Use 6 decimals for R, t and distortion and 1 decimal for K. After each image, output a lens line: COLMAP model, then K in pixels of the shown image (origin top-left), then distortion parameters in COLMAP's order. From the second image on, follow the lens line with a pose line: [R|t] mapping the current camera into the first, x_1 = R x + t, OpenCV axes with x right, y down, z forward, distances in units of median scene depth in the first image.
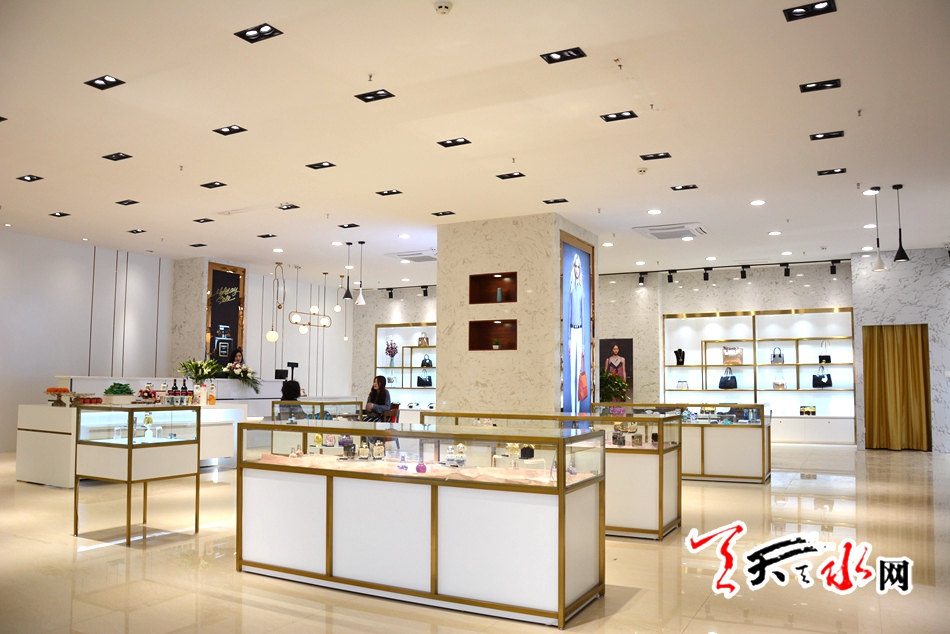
lens RADIAL K [[739.1, 0, 475.0], [0, 739.1, 317.0], [0, 0, 1]] dist [-0.106860, 0.002876]
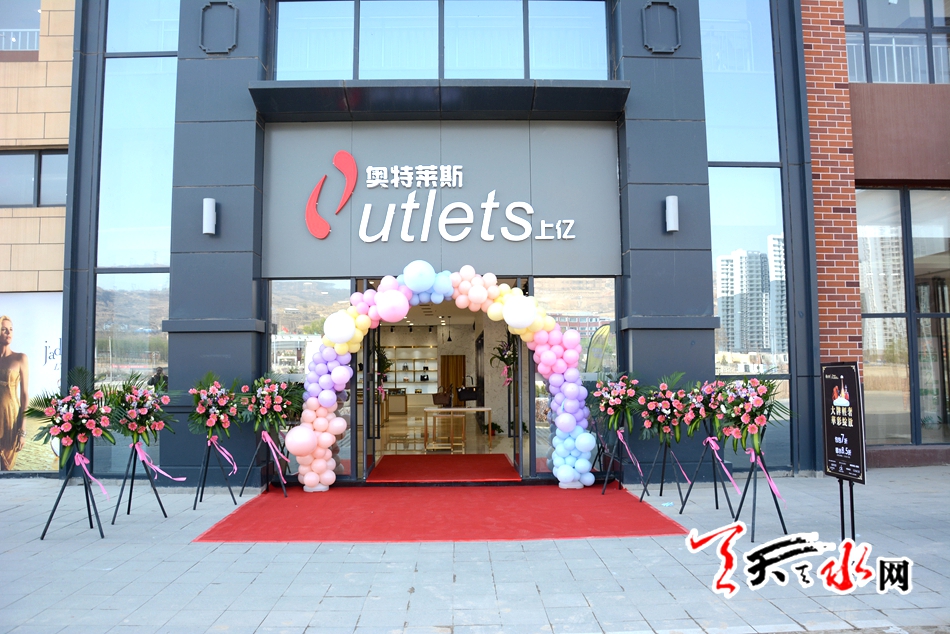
lens RADIAL K [[739.1, 0, 475.0], [0, 739.1, 317.0], [0, 0, 1]] dist [-0.106860, 0.002876]
pose [[0.868761, 0.016289, 0.494964, -0.556101], [-0.025566, 0.999601, 0.011978, -0.140675], [-0.494572, -0.023061, 0.868831, -1.141021]]
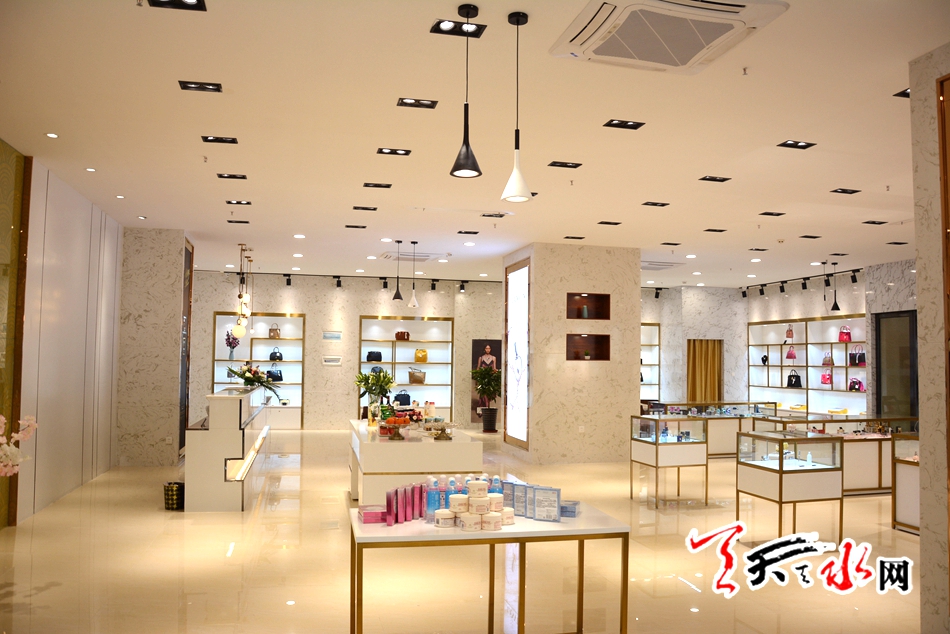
lens RADIAL K [[739.1, 0, 475.0], [0, 739.1, 317.0], [0, 0, 1]] dist [-0.106860, 0.002876]
pose [[0.749591, 0.041929, 0.660572, -0.665030], [-0.065179, 0.997817, 0.010627, -0.017756], [-0.658685, -0.051021, 0.750687, 0.199788]]
